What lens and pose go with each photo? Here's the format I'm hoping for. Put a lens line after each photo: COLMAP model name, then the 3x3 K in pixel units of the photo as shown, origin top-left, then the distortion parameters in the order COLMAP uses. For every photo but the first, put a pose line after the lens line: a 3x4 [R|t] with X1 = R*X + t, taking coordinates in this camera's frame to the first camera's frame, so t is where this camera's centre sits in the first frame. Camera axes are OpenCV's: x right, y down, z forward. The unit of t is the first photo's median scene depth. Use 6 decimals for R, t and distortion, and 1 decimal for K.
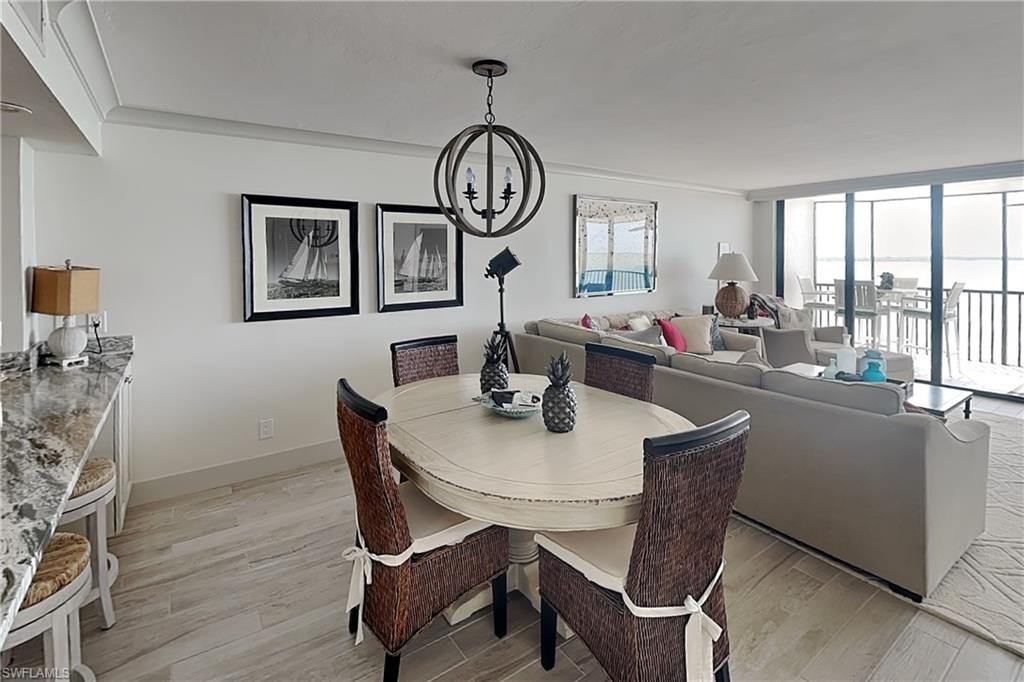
lens RADIAL K [[481.6, 0, 494.8], [0, 481.6, 268.5], [0, 0, 1]] dist [-0.003156, 0.001612]
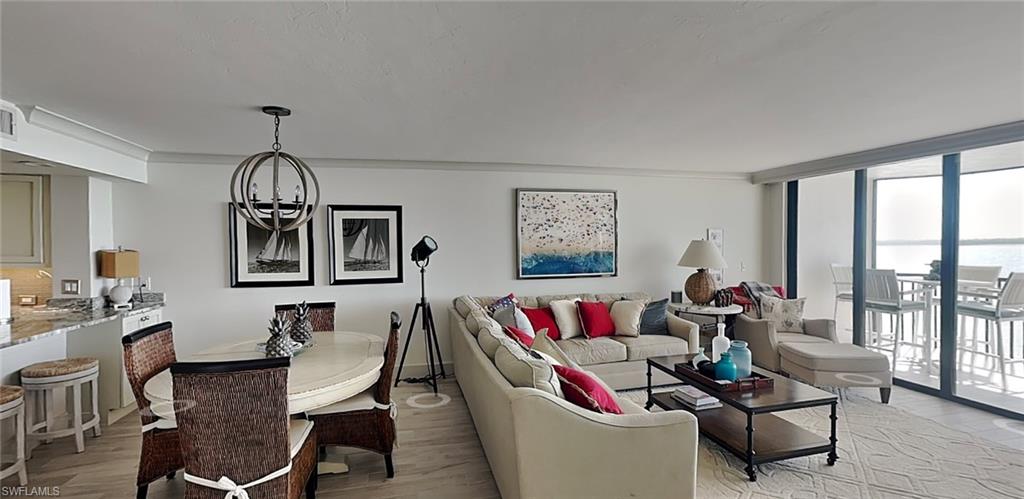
lens RADIAL K [[440.6, 0, 506.6], [0, 440.6, 244.8], [0, 0, 1]] dist [-0.006489, -0.000646]
pose [[0.931382, -0.003857, -0.364024, 0.655986], [-0.004666, 0.999735, -0.022531, 0.003255], [0.364014, 0.022683, 0.931117, 0.024433]]
